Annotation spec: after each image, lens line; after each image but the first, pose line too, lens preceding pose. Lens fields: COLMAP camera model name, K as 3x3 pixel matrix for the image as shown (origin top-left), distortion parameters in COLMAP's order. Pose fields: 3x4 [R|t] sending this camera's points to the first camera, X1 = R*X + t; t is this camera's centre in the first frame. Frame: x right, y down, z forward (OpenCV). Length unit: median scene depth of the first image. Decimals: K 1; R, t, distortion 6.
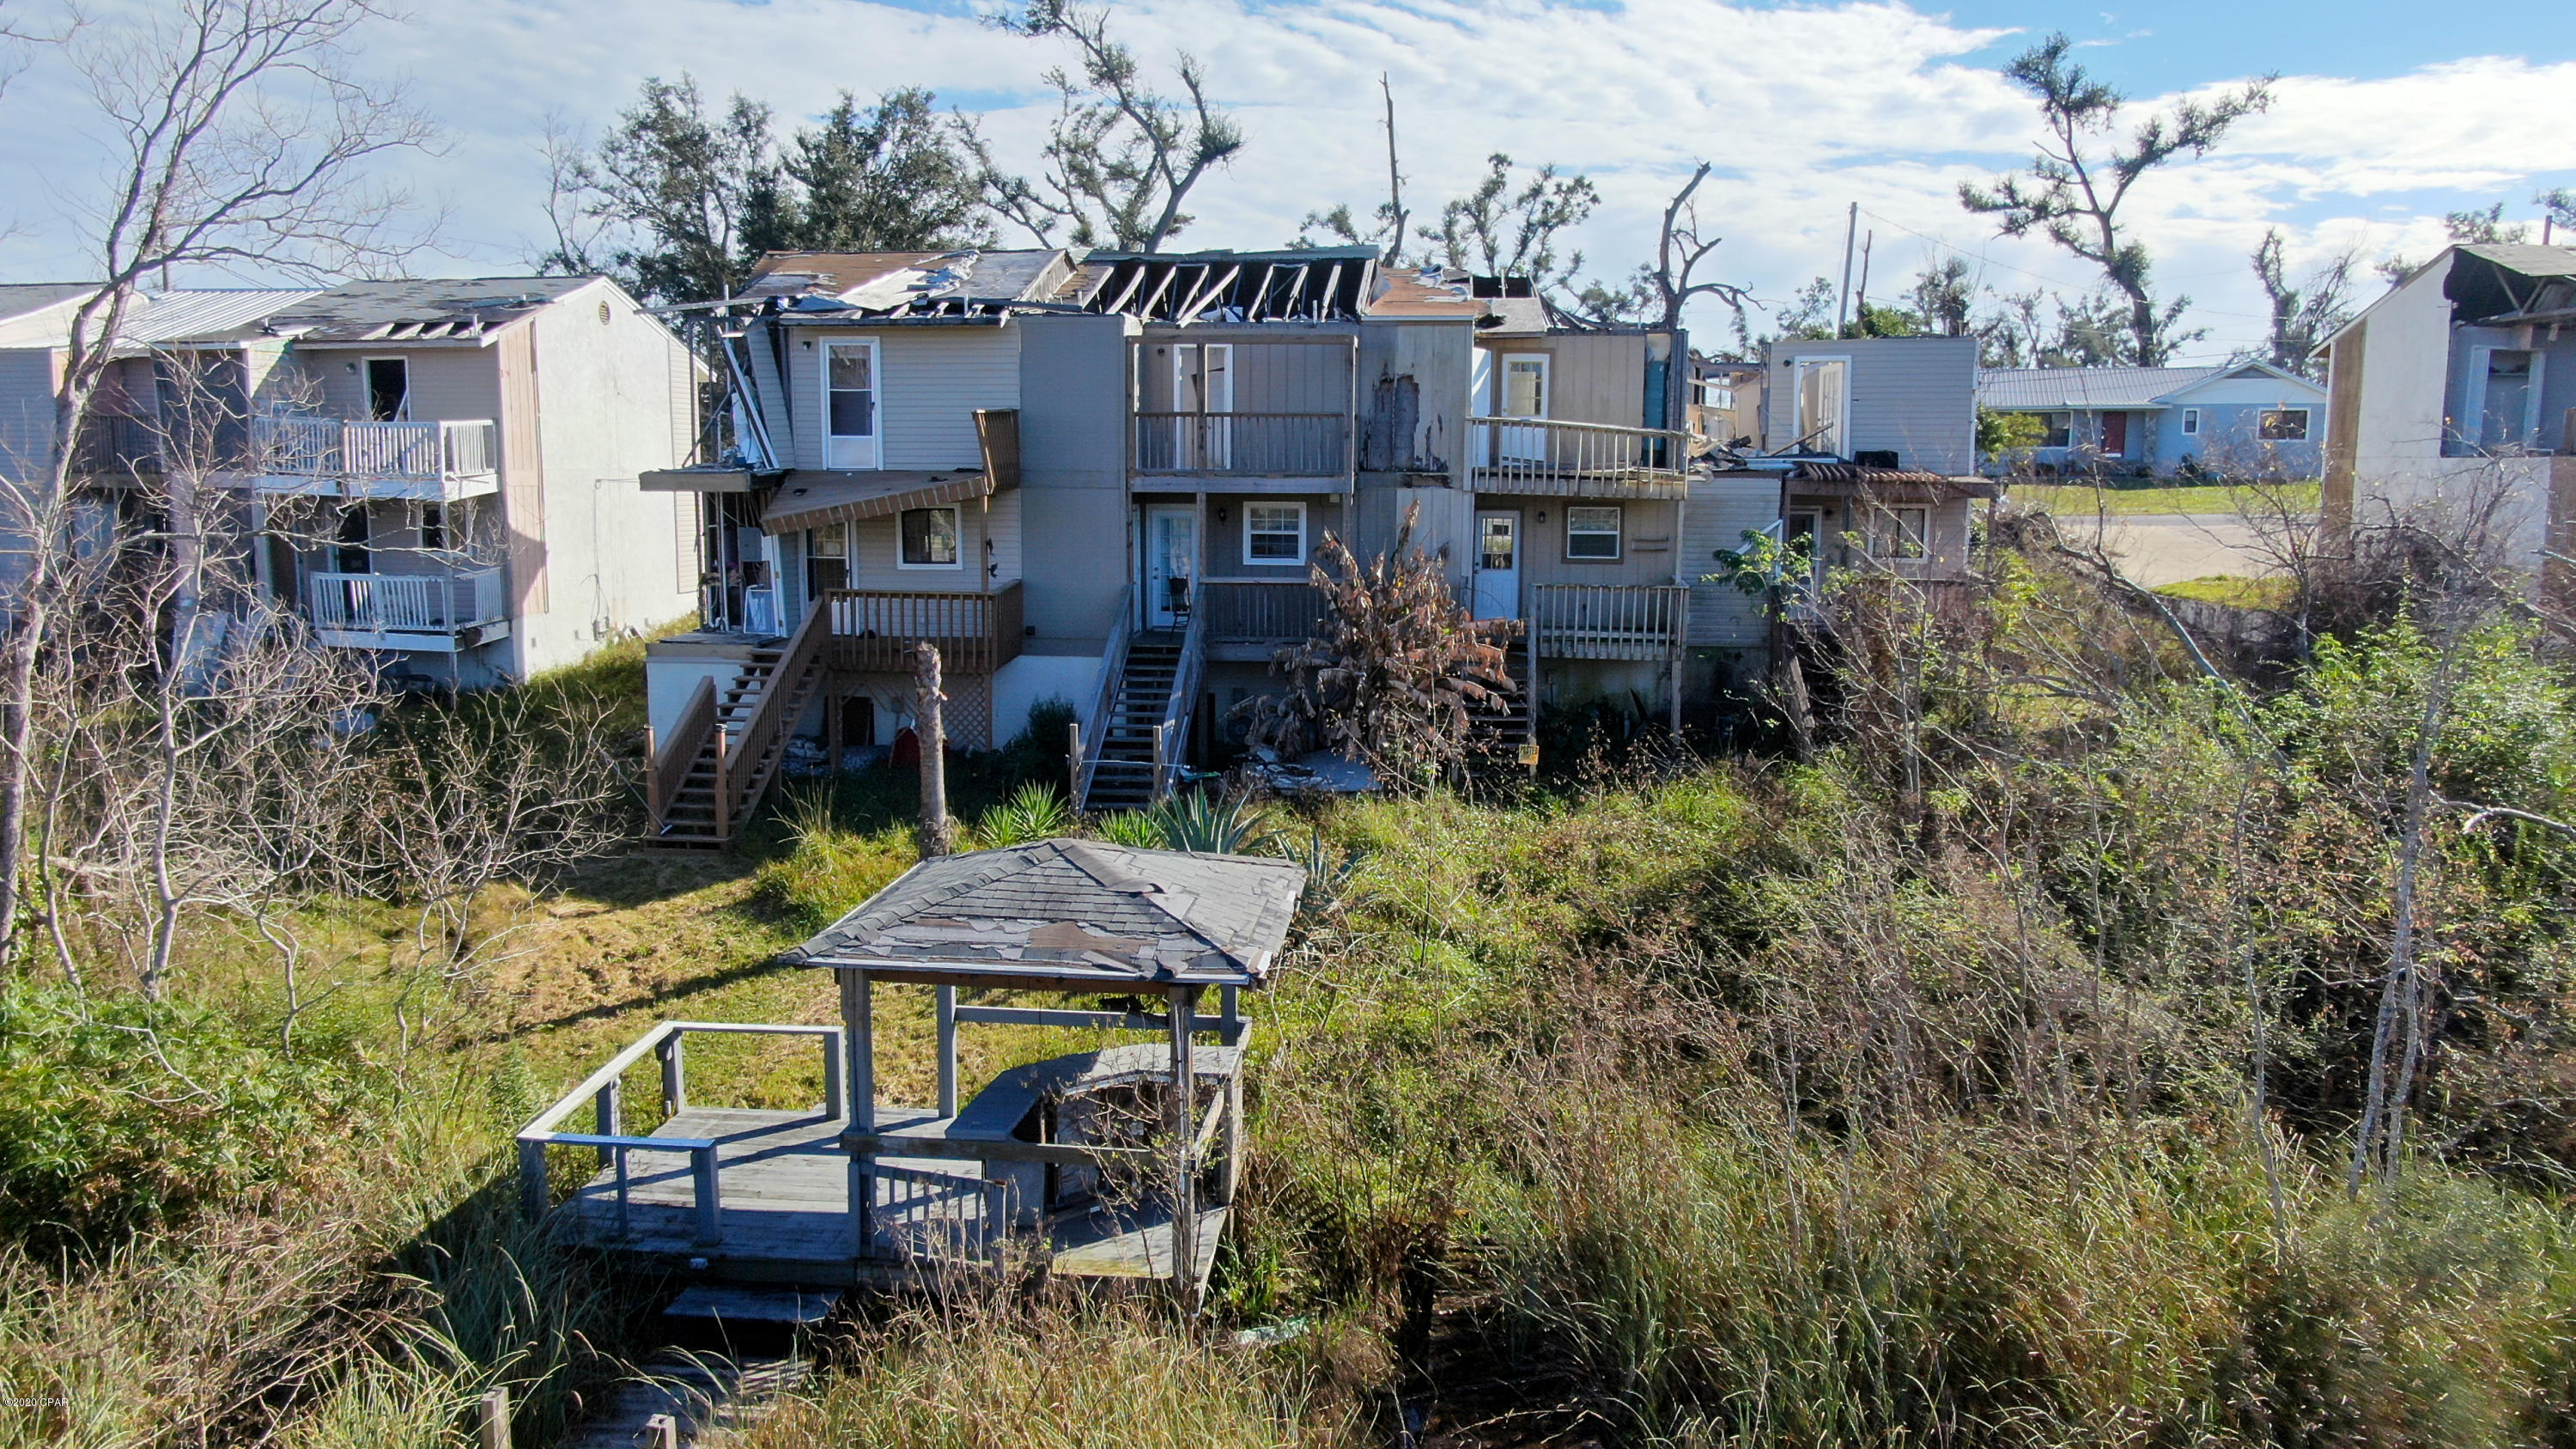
lens RADIAL K [[1850.1, 0, 1287.7], [0, 1850.1, 734.1], [0, 0, 1]] dist [-0.012964, -0.006026]
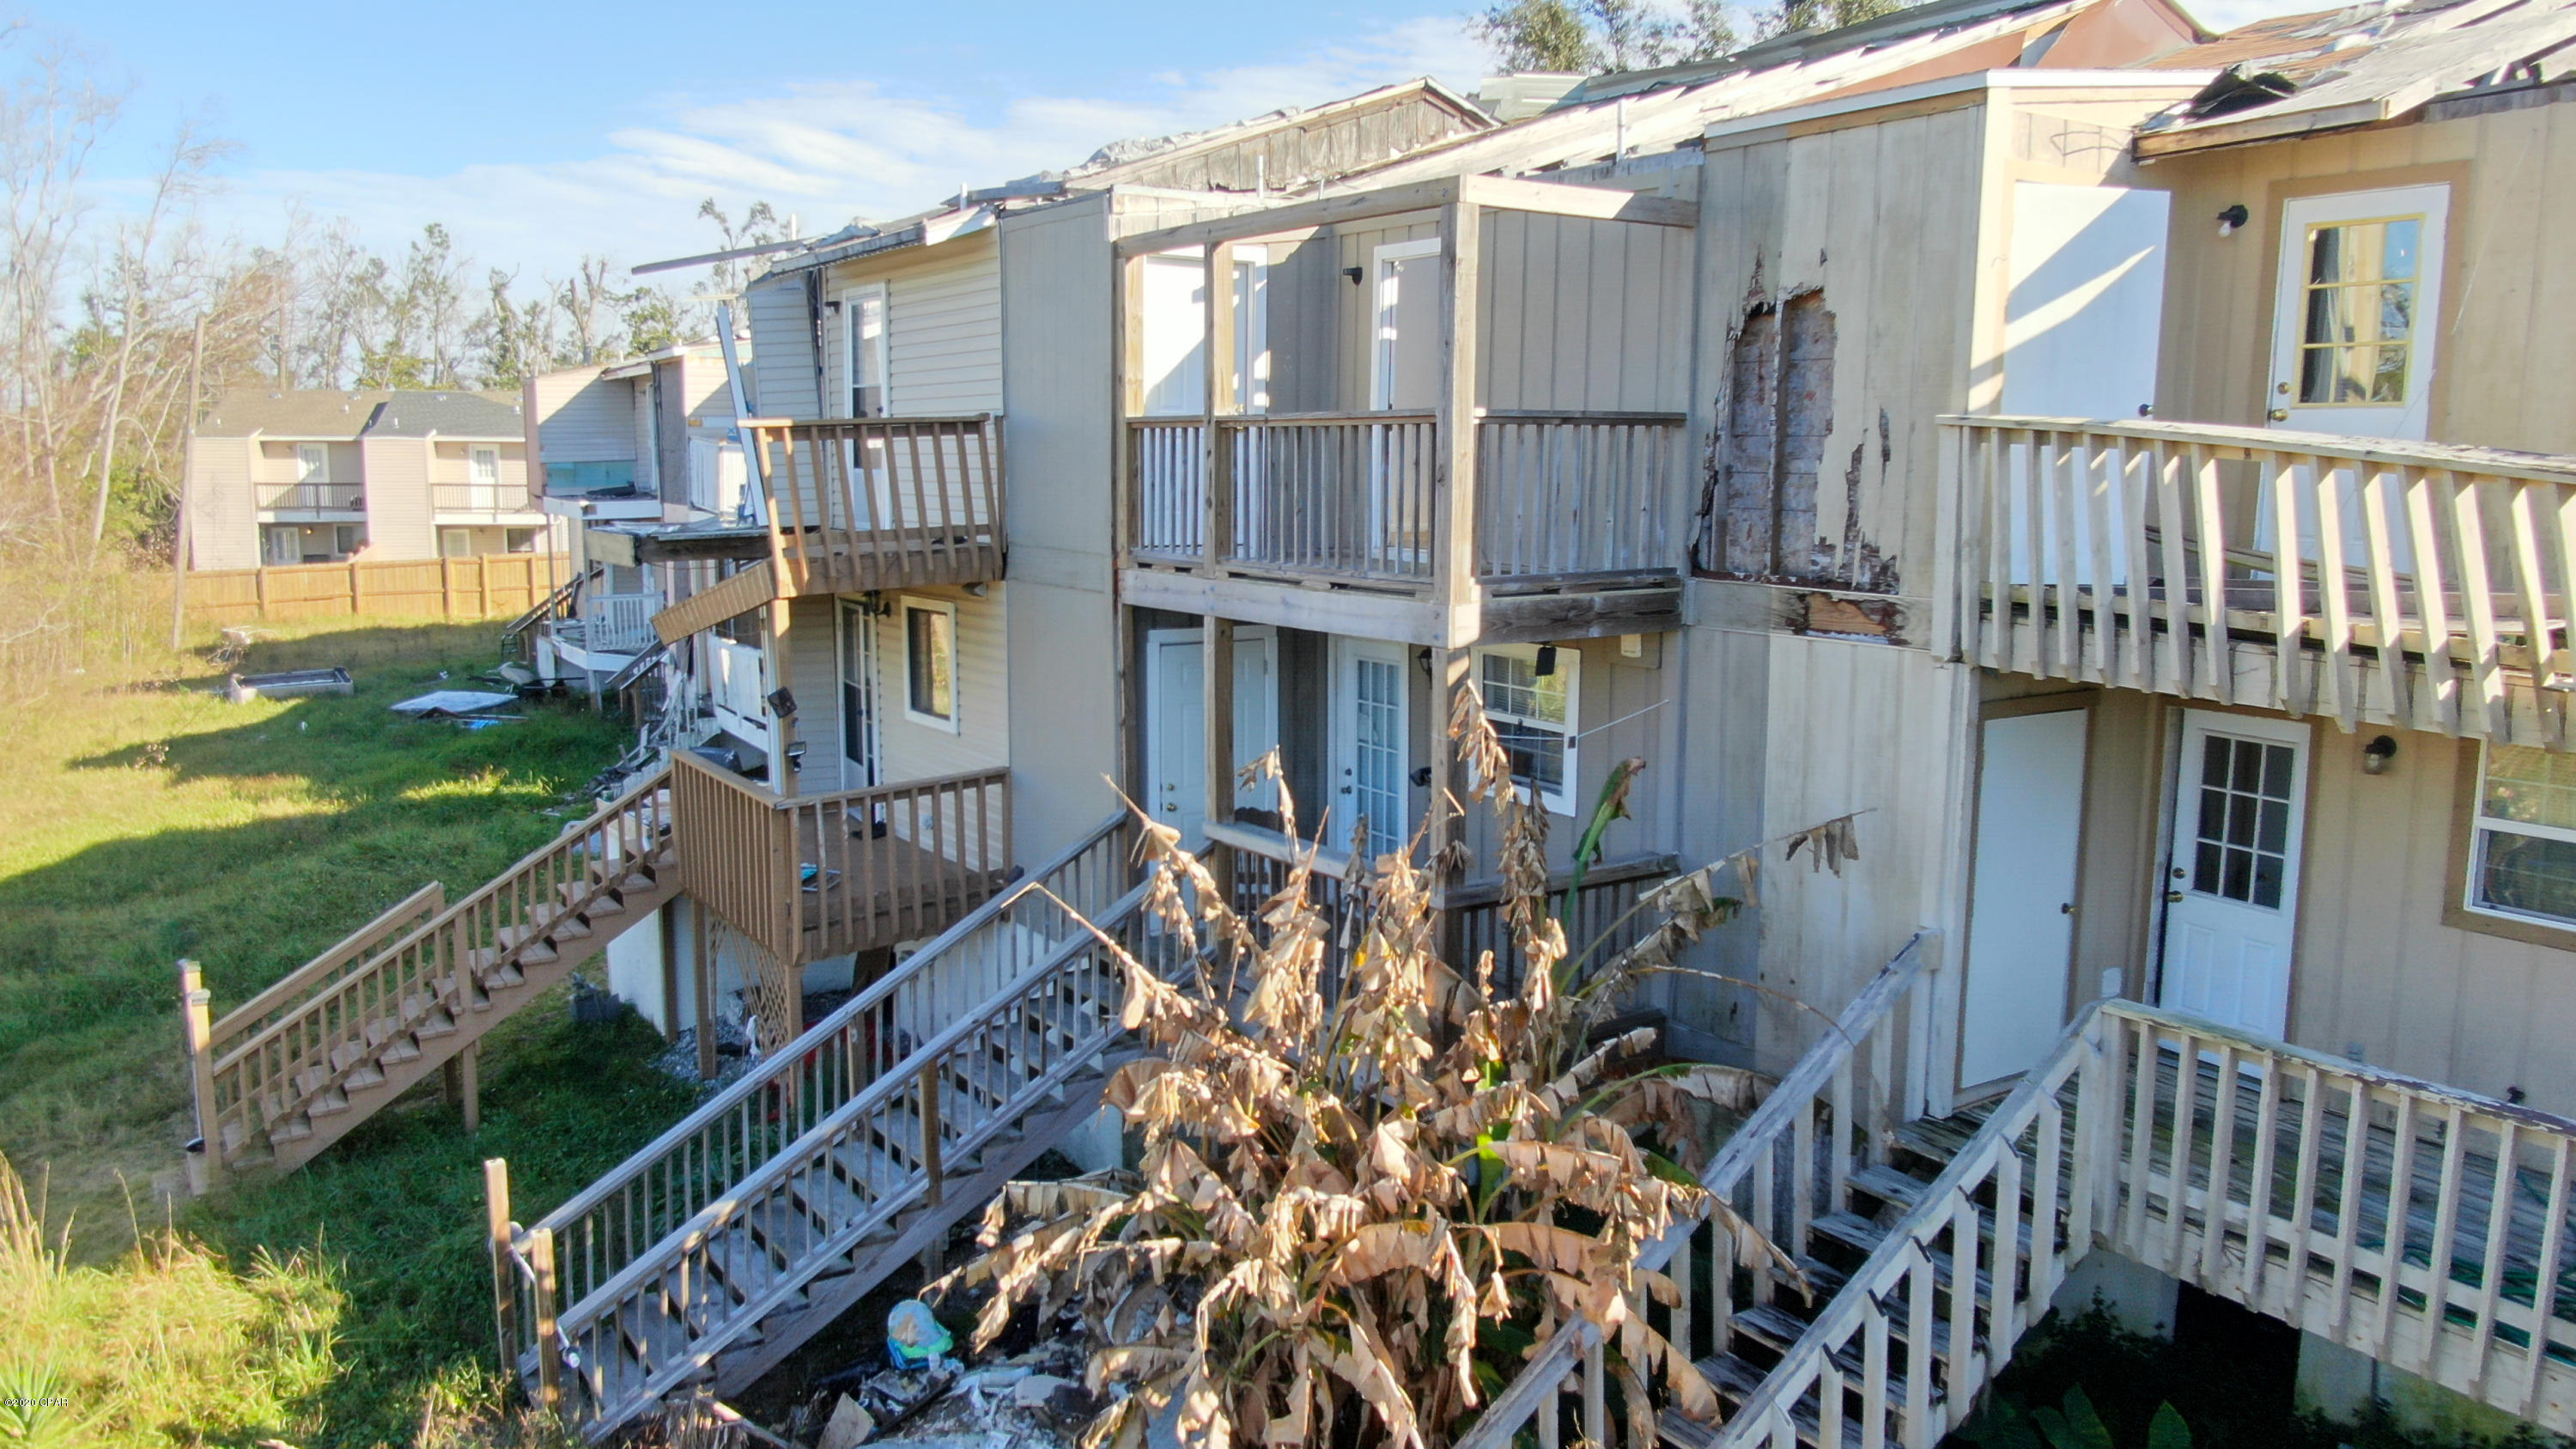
lens RADIAL K [[1850.1, 0, 1285.2], [0, 1850.1, 741.1], [0, 0, 1]] dist [-0.012964, -0.006026]
pose [[0.636921, 0.117235, -0.761963, 0.103334], [-0.117201, 0.991606, 0.054599, -0.047984], [0.761968, 0.054528, 0.645315, 0.284378]]
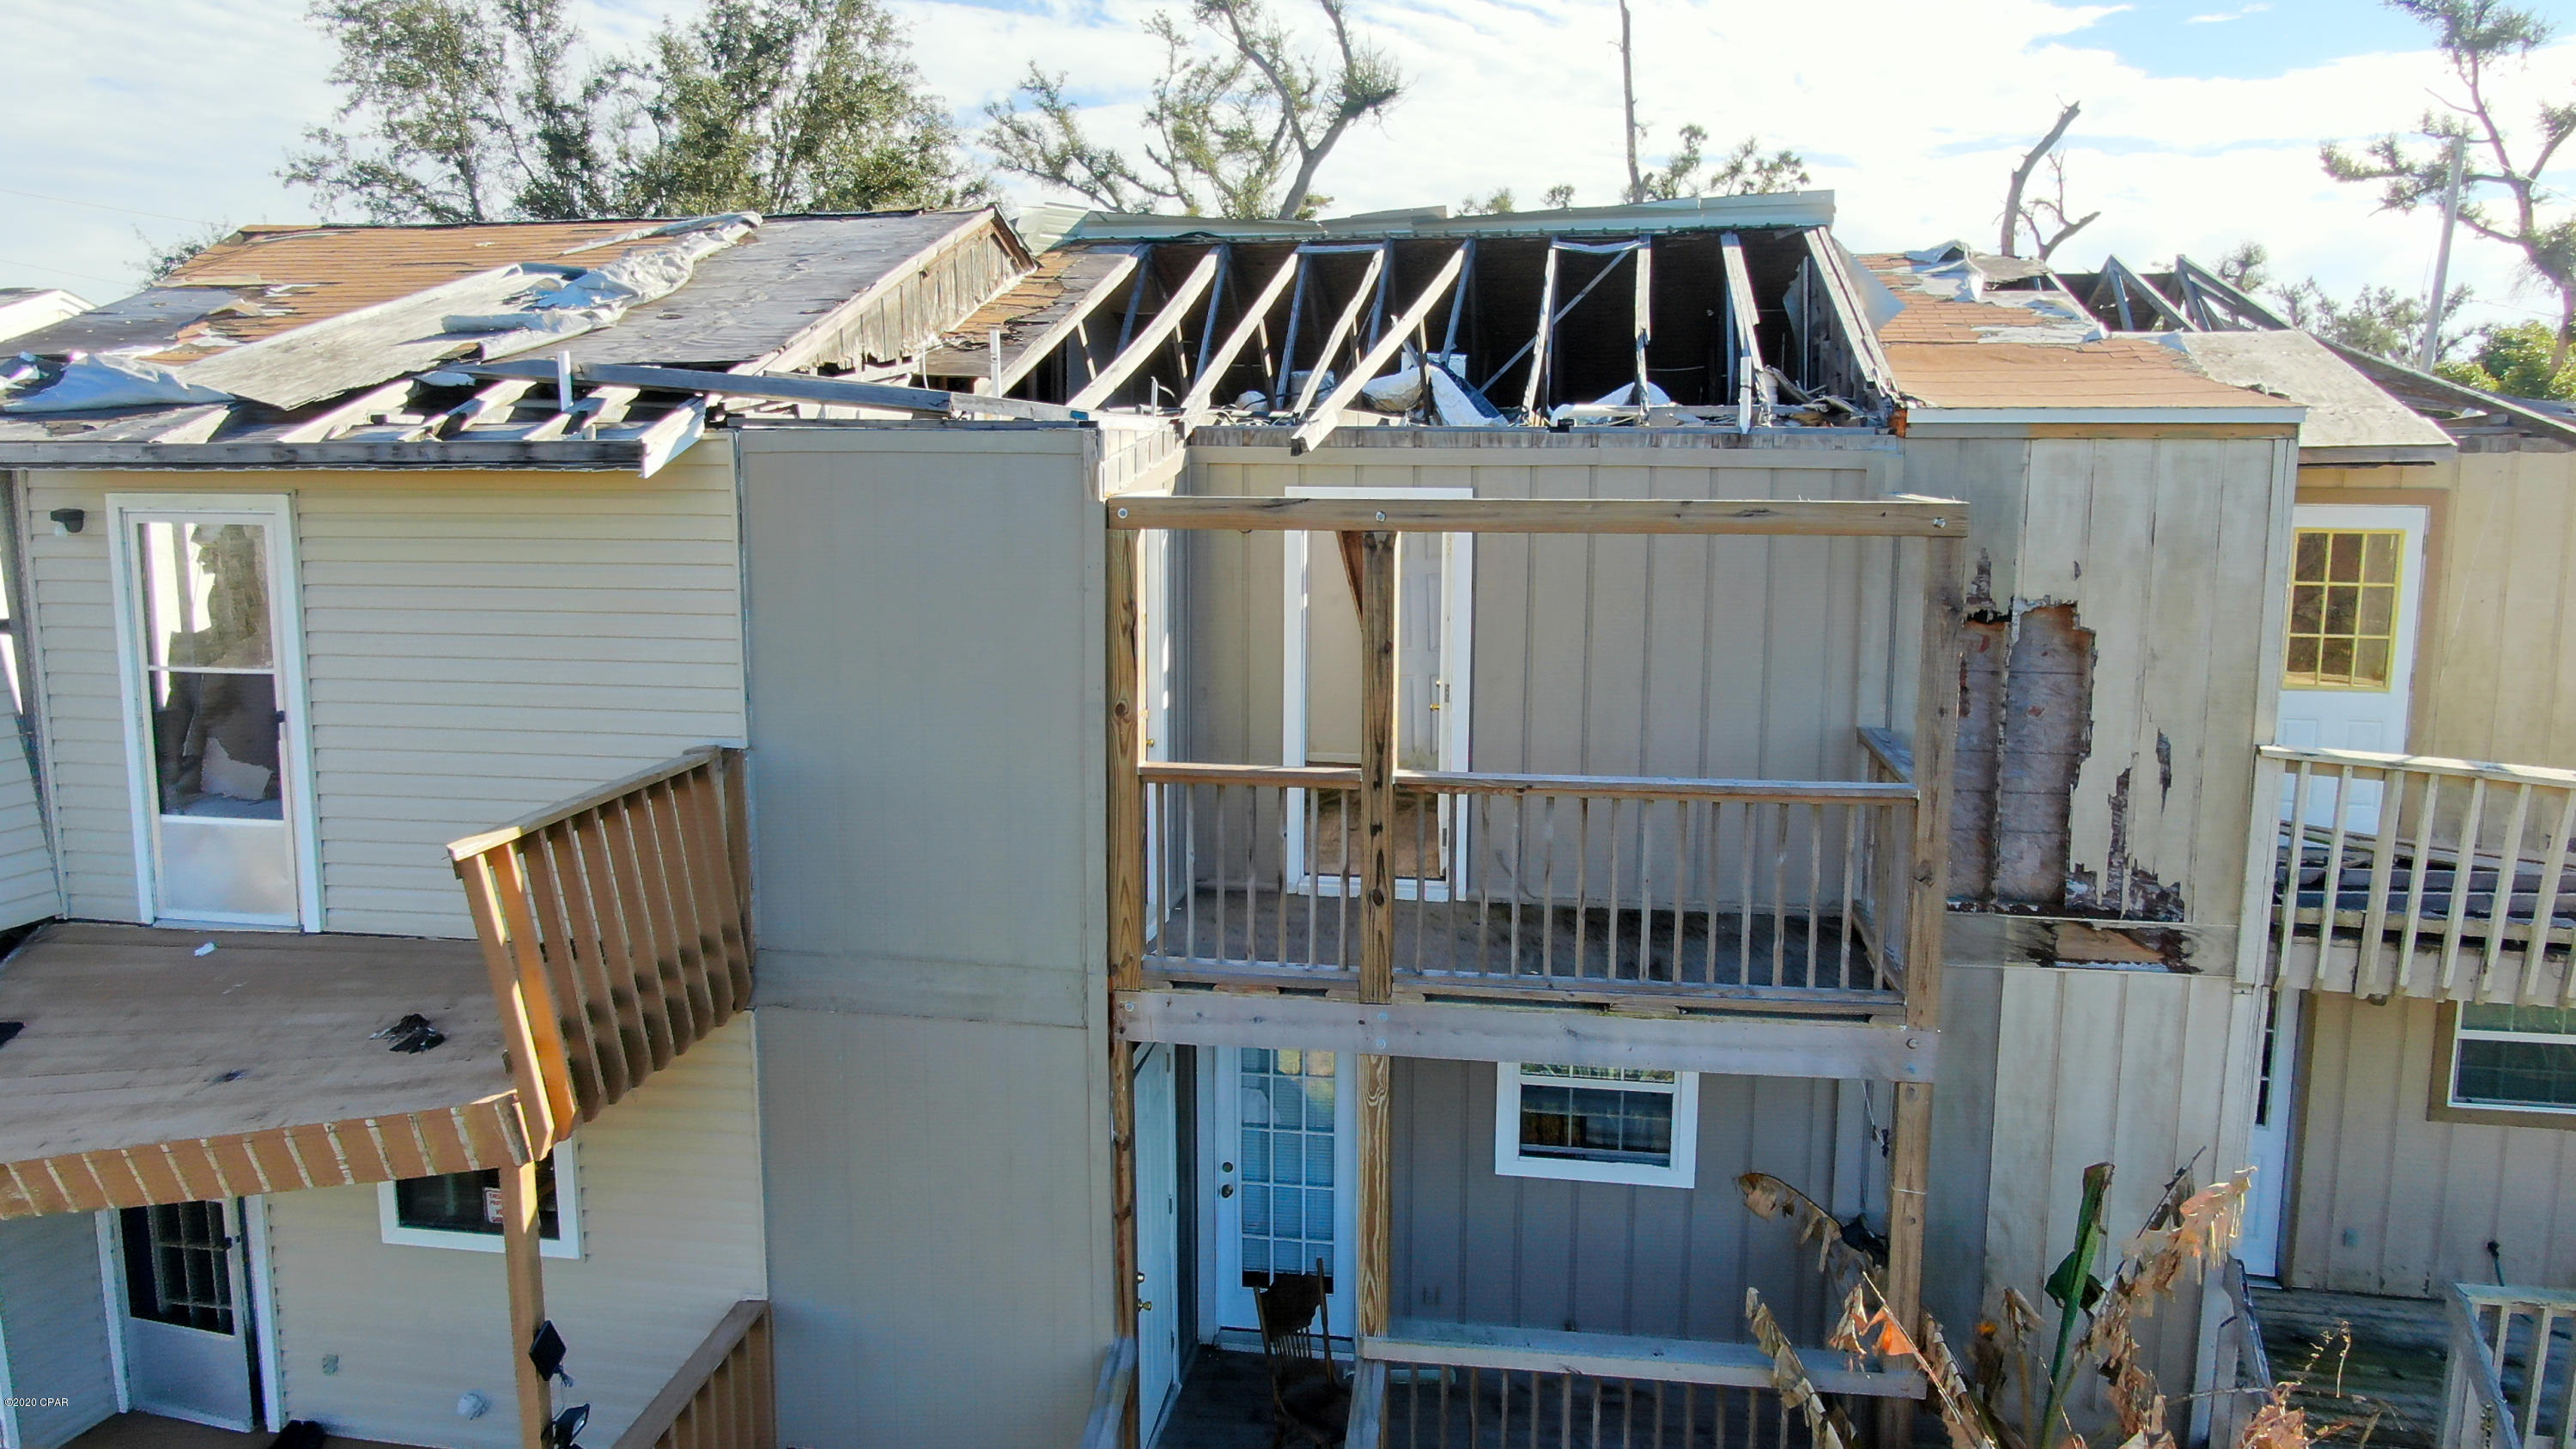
lens RADIAL K [[1850.1, 0, 1283.1], [0, 1850.1, 732.6], [0, 0, 1]] dist [-0.012964, -0.006026]
pose [[0.997256, 0.007860, -0.073618, -0.015206], [-0.007782, 0.999969, 0.001350, -0.067705], [0.073626, -0.000773, 0.997286, 0.271262]]
